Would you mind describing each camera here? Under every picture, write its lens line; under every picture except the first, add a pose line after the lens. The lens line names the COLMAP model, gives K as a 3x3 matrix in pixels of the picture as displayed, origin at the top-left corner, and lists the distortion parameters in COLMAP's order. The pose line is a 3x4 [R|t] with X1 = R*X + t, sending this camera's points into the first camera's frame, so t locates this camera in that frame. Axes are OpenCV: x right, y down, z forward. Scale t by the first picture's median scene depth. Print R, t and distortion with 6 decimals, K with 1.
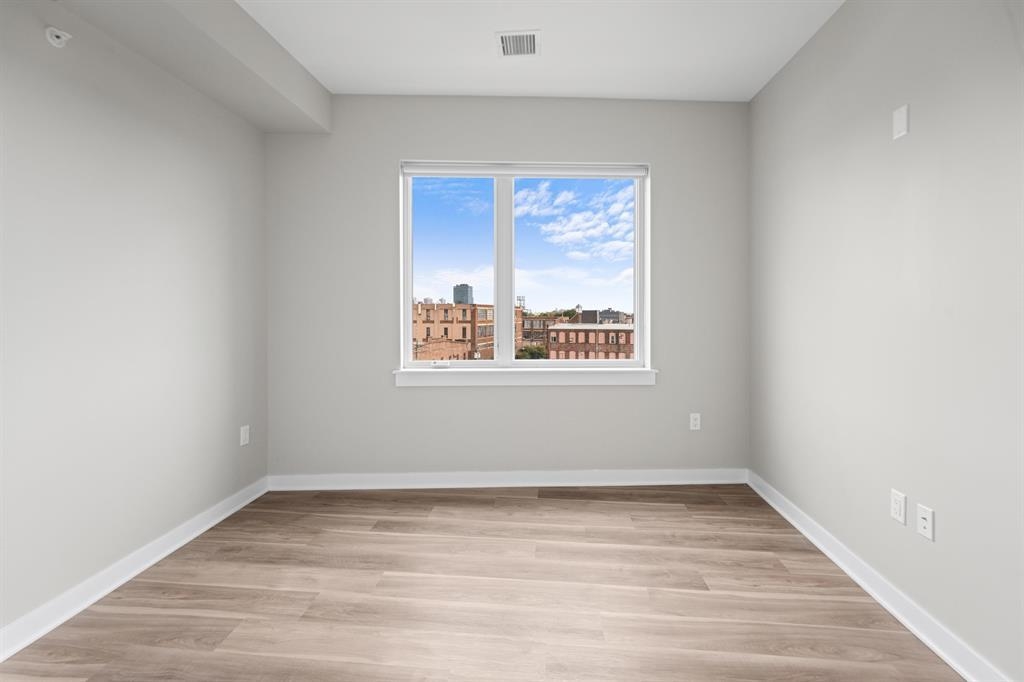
lens RADIAL K [[438.5, 0, 515.6], [0, 438.5, 319.8], [0, 0, 1]] dist [-0.003118, 0.000494]
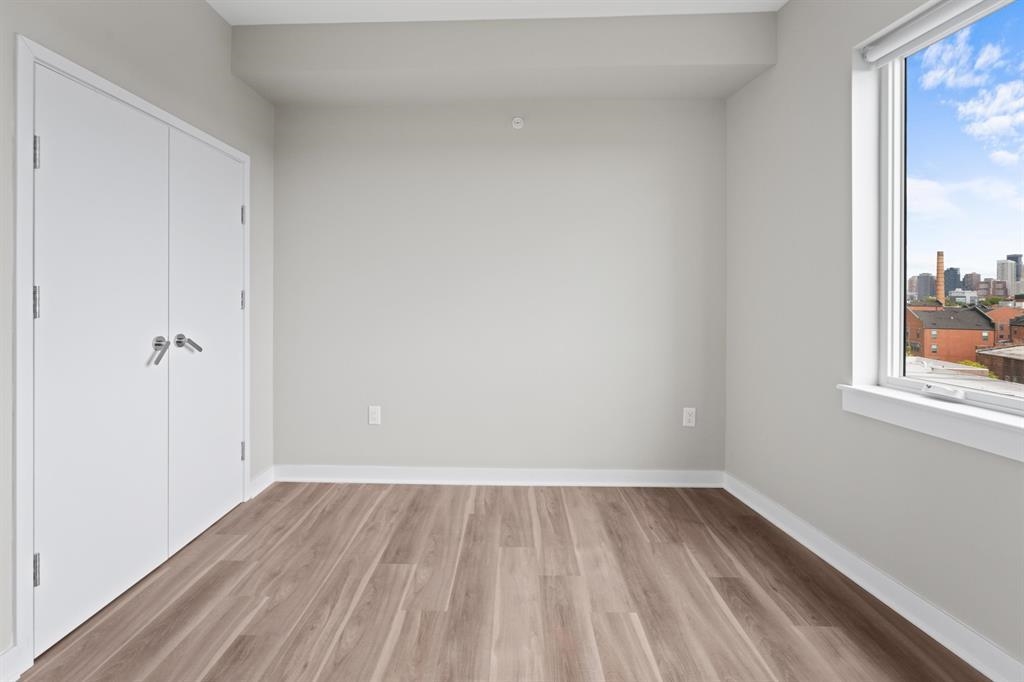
lens RADIAL K [[453.7, 0, 501.9], [0, 453.7, 293.4], [0, 0, 1]] dist [-0.002754, 0.001078]
pose [[0.060756, -0.005016, -0.998140, 0.400061], [-0.020441, 0.999771, -0.006269, 0.000177], [0.997943, 0.020784, 0.060640, 0.535150]]
